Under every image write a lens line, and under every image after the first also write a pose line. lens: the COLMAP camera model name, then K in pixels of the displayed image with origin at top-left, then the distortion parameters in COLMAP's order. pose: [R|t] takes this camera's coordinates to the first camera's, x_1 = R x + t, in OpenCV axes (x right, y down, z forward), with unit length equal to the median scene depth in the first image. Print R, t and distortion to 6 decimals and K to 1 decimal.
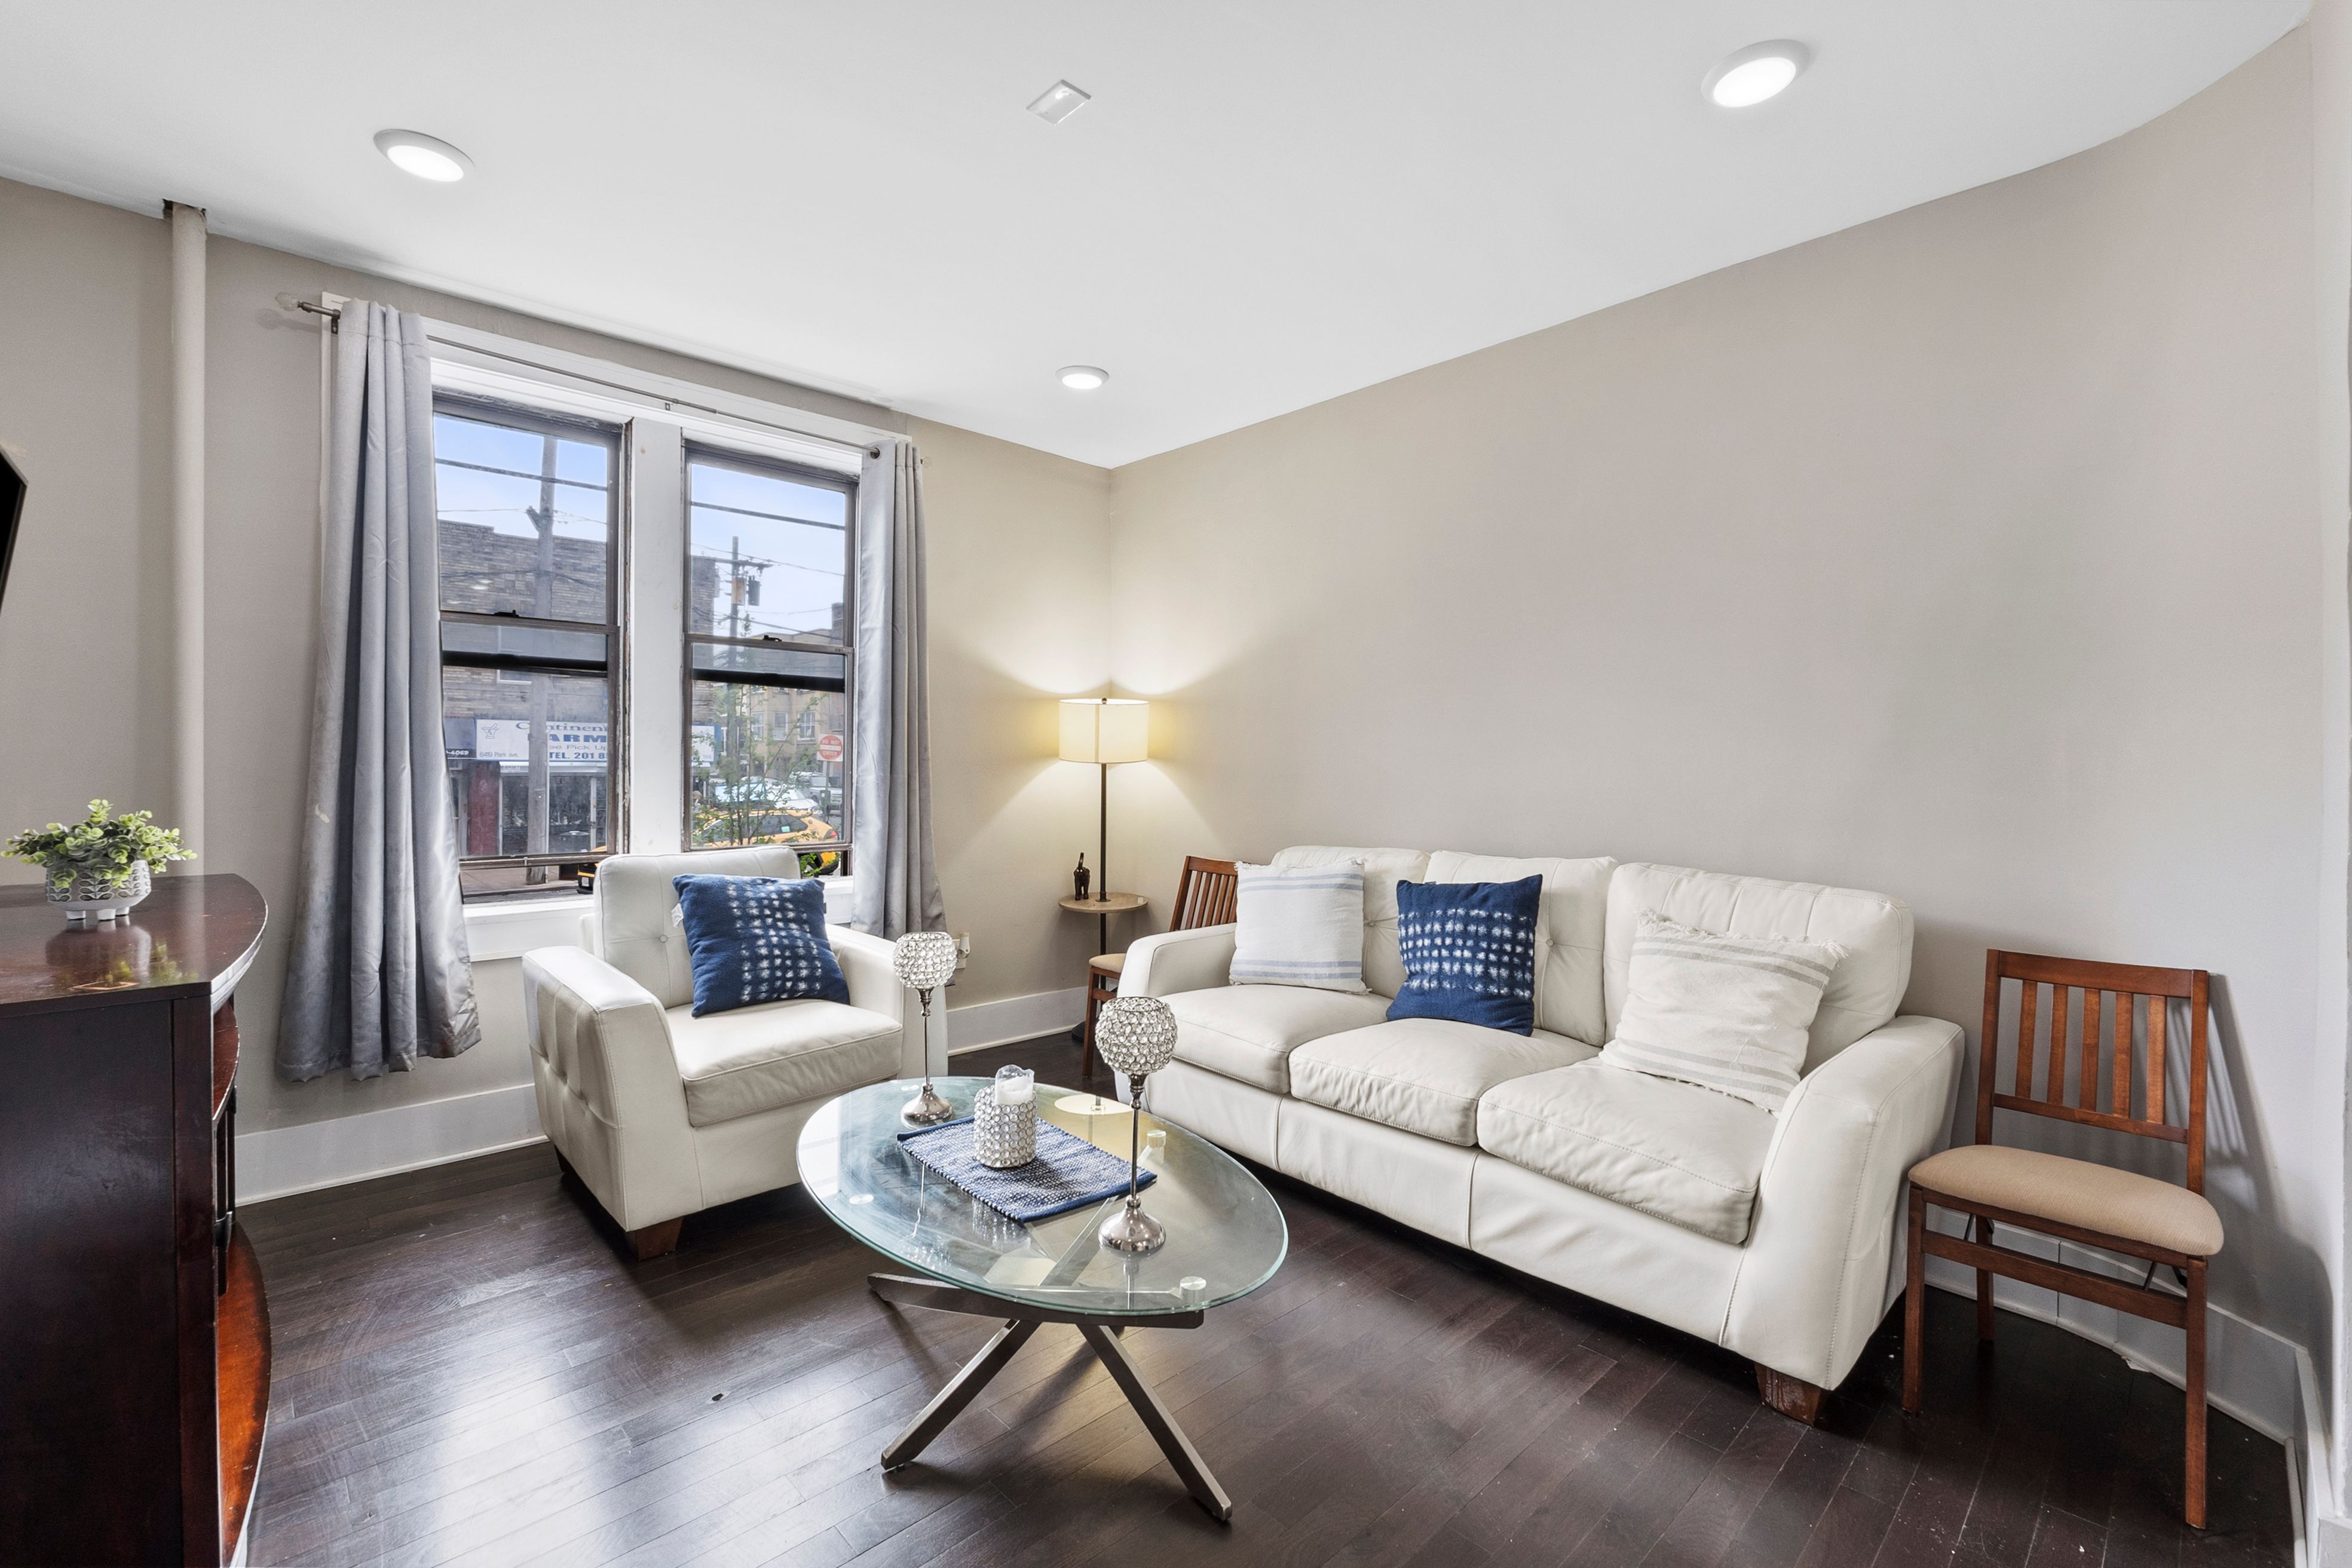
lens RADIAL K [[999.2, 0, 1163.6], [0, 999.2, 775.4], [0, 0, 1]] dist [0.003004, -0.000208]
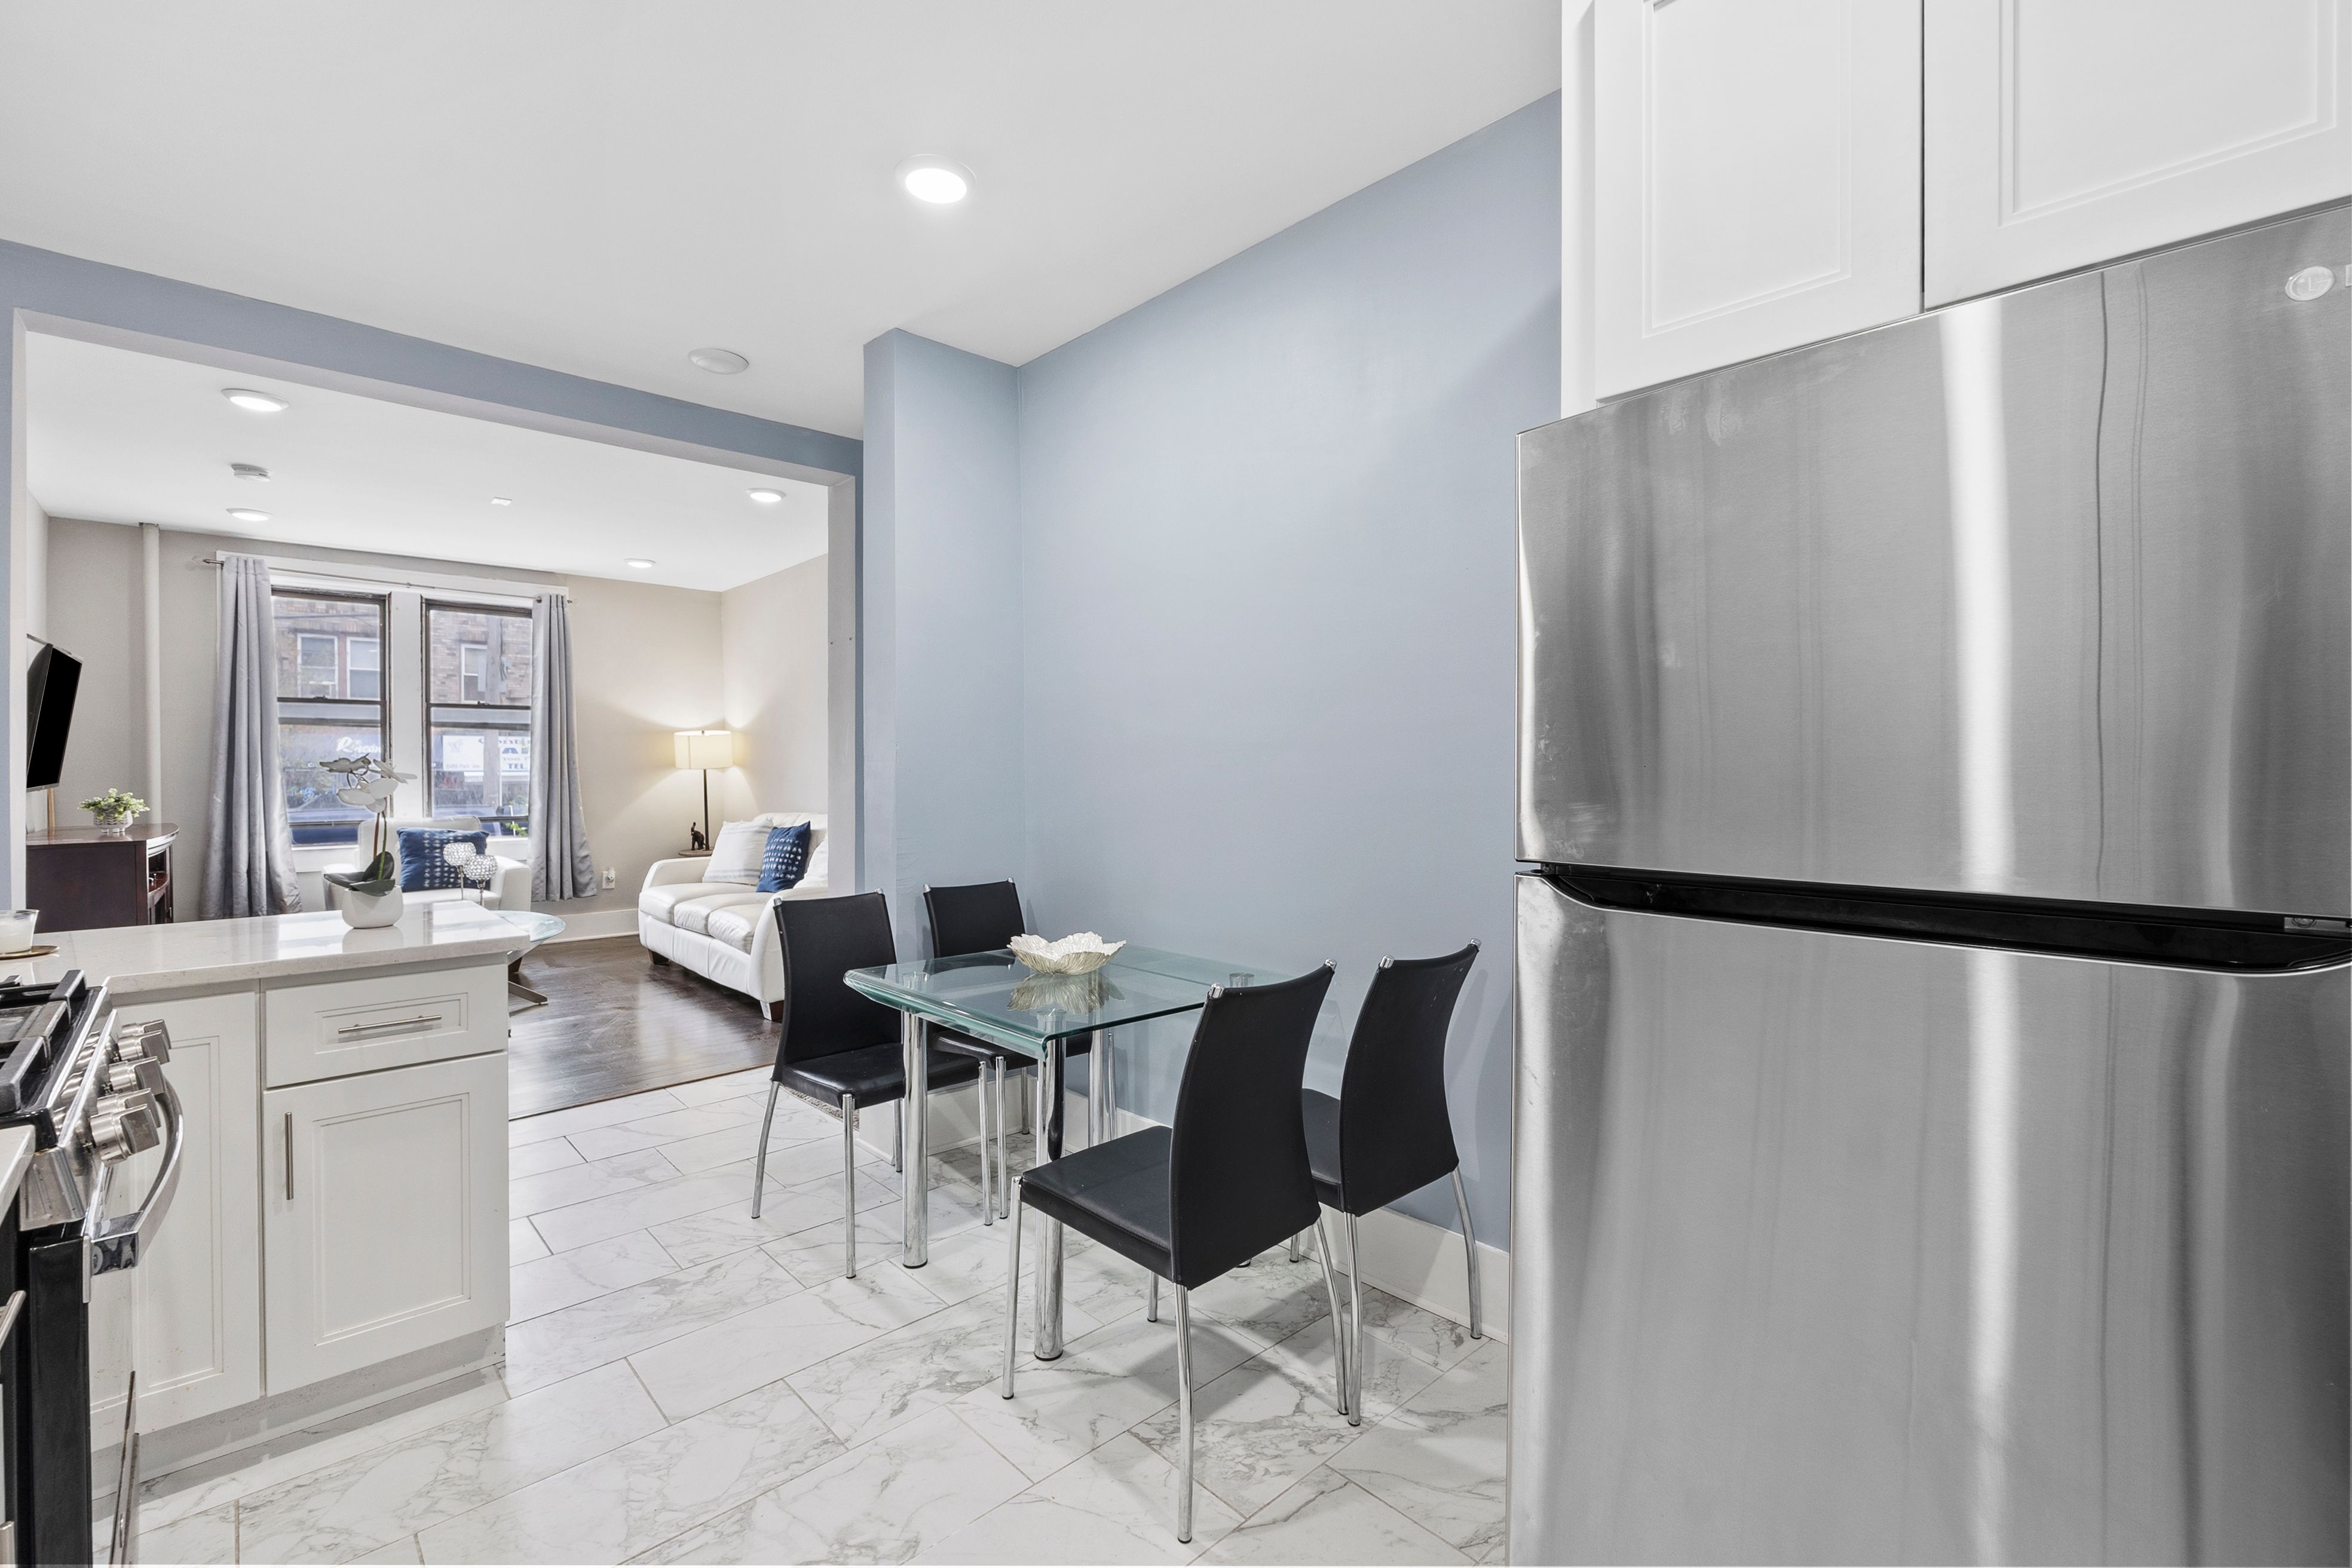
lens RADIAL K [[999.2, 0, 1180.8], [0, 999.2, 775.7], [0, 0, 1]] dist [0.003004, -0.000208]
pose [[0.999917, -0.012104, 0.004398, 1.133011], [0.012114, 0.999924, -0.002108, 0.018555], [-0.004373, 0.002161, 0.999988, -1.076258]]
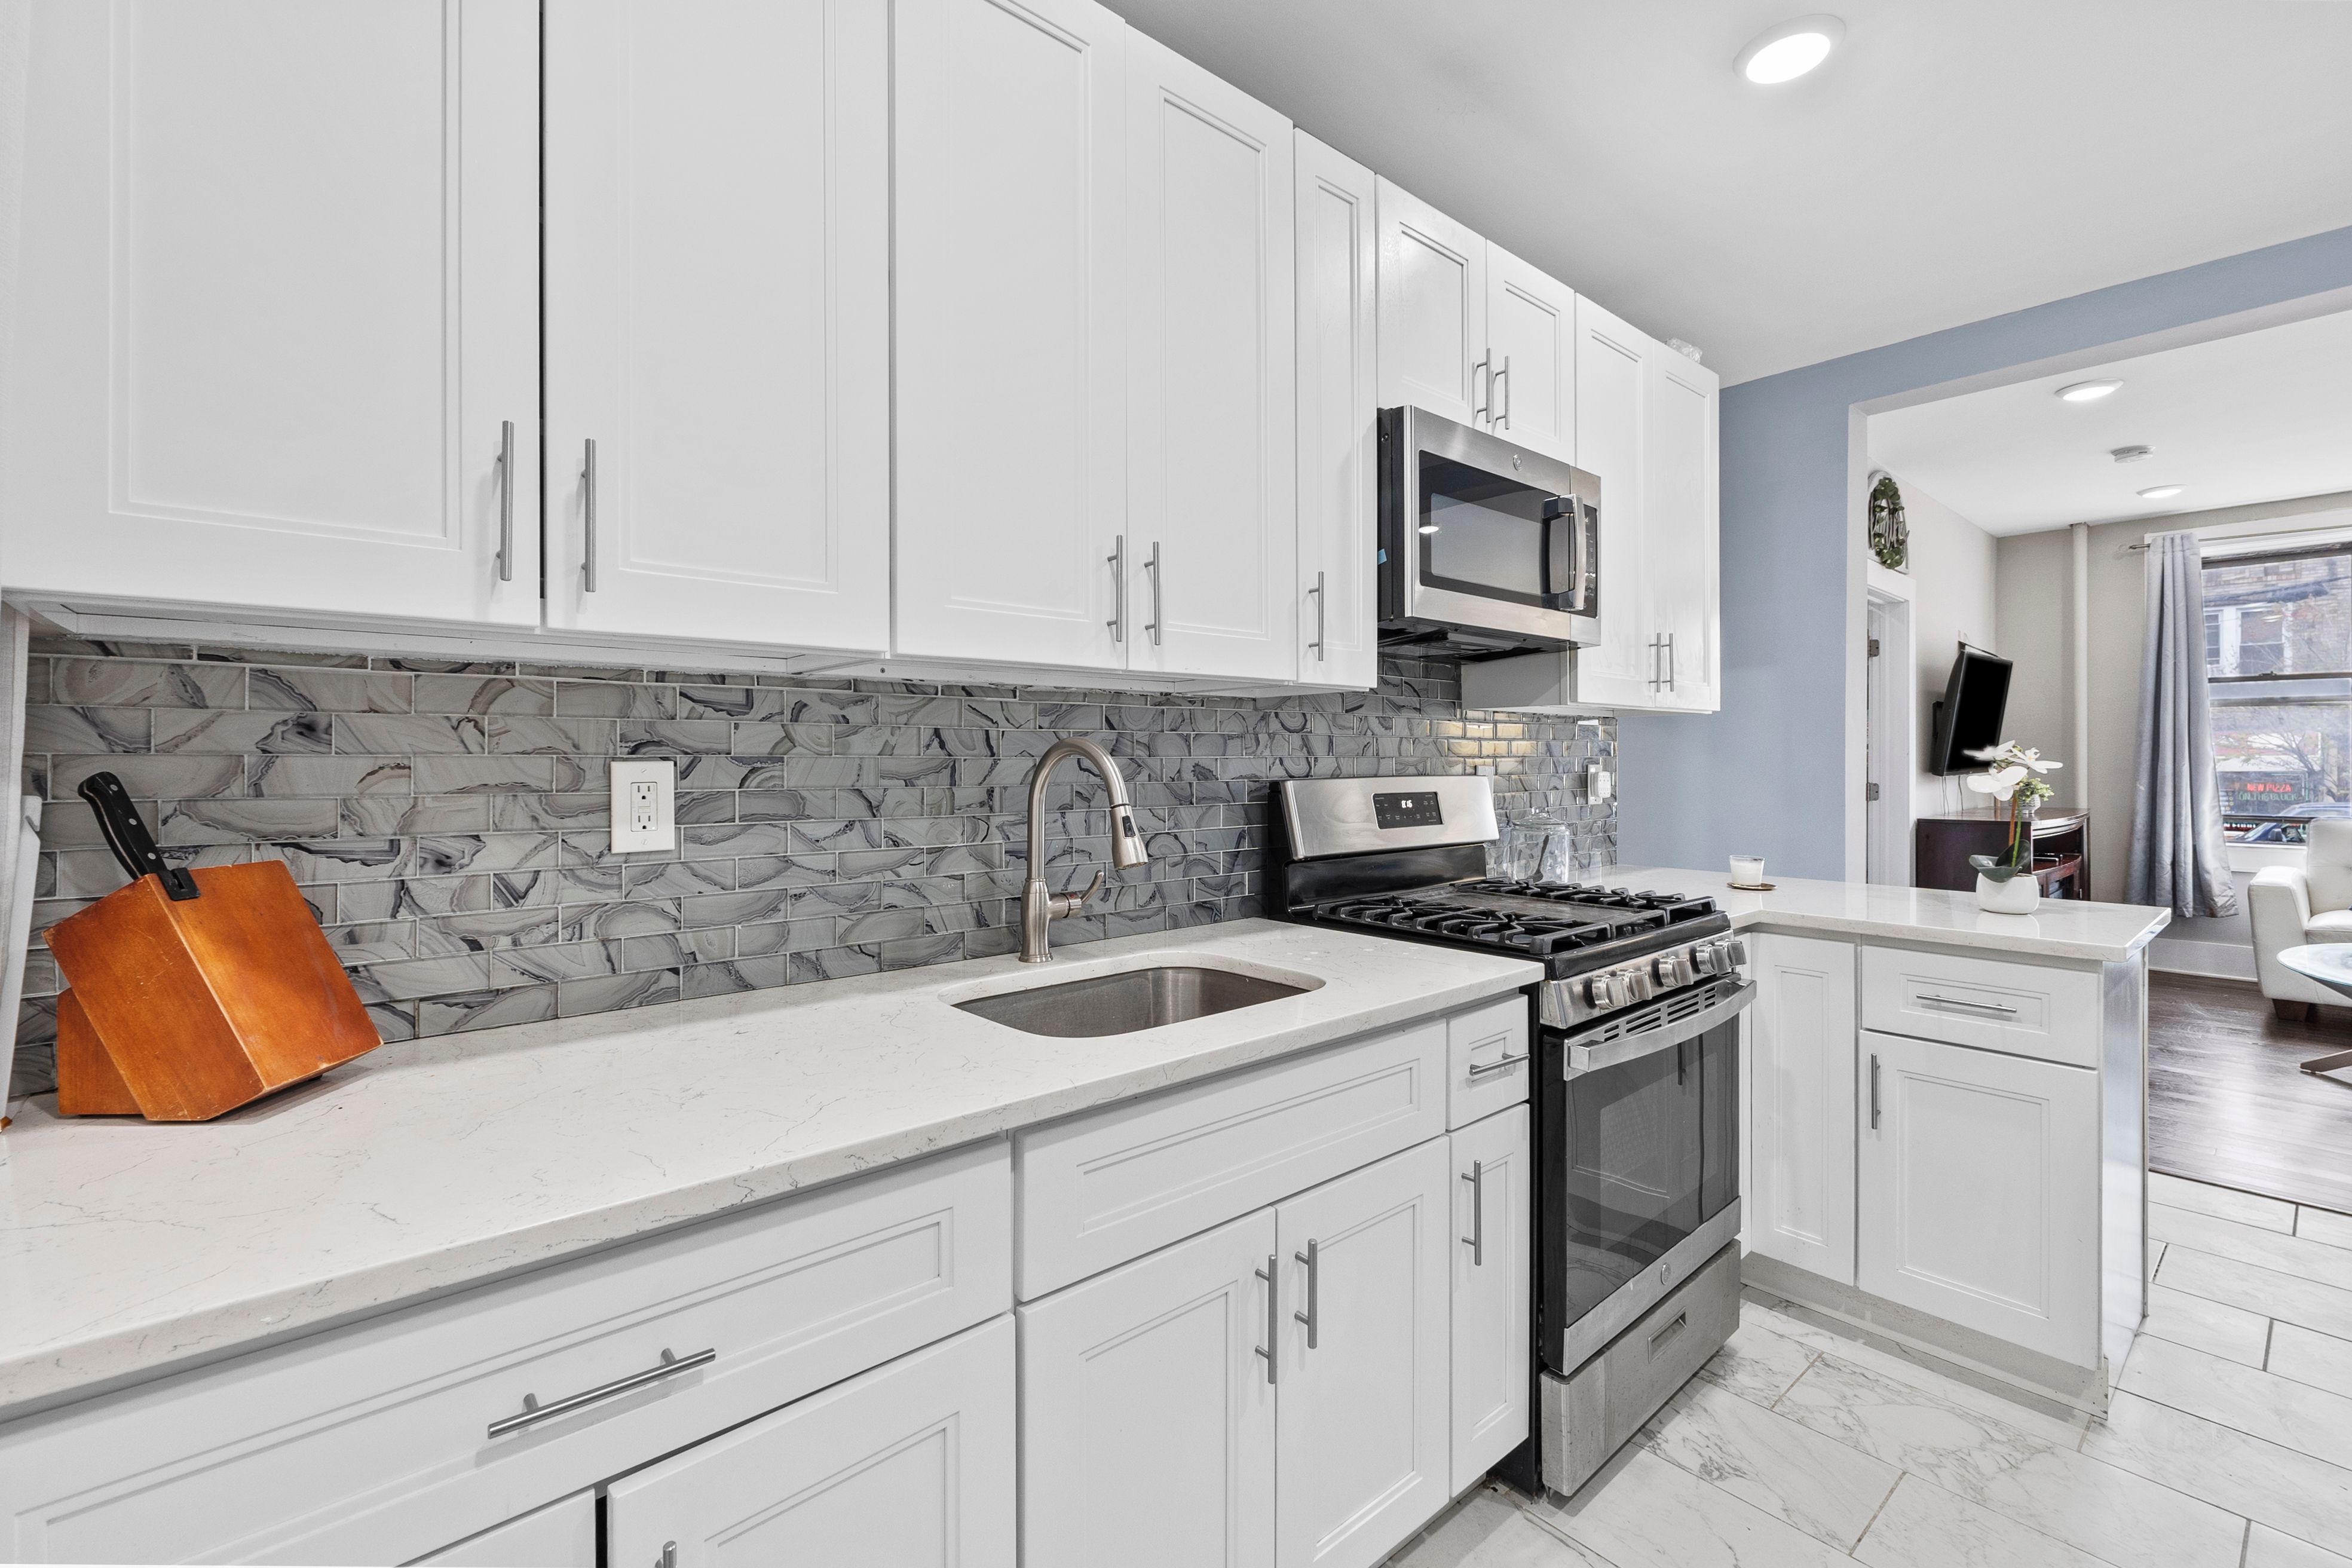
lens RADIAL K [[999.2, 0, 1104.1], [0, 999.2, 759.3], [0, 0, 1]] dist [0.003004, -0.000208]
pose [[-0.079889, -0.008945, -0.996764, 1.348204], [-0.009716, 0.999919, -0.008194, 0.019675], [0.996756, 0.009030, -0.079970, -0.942296]]
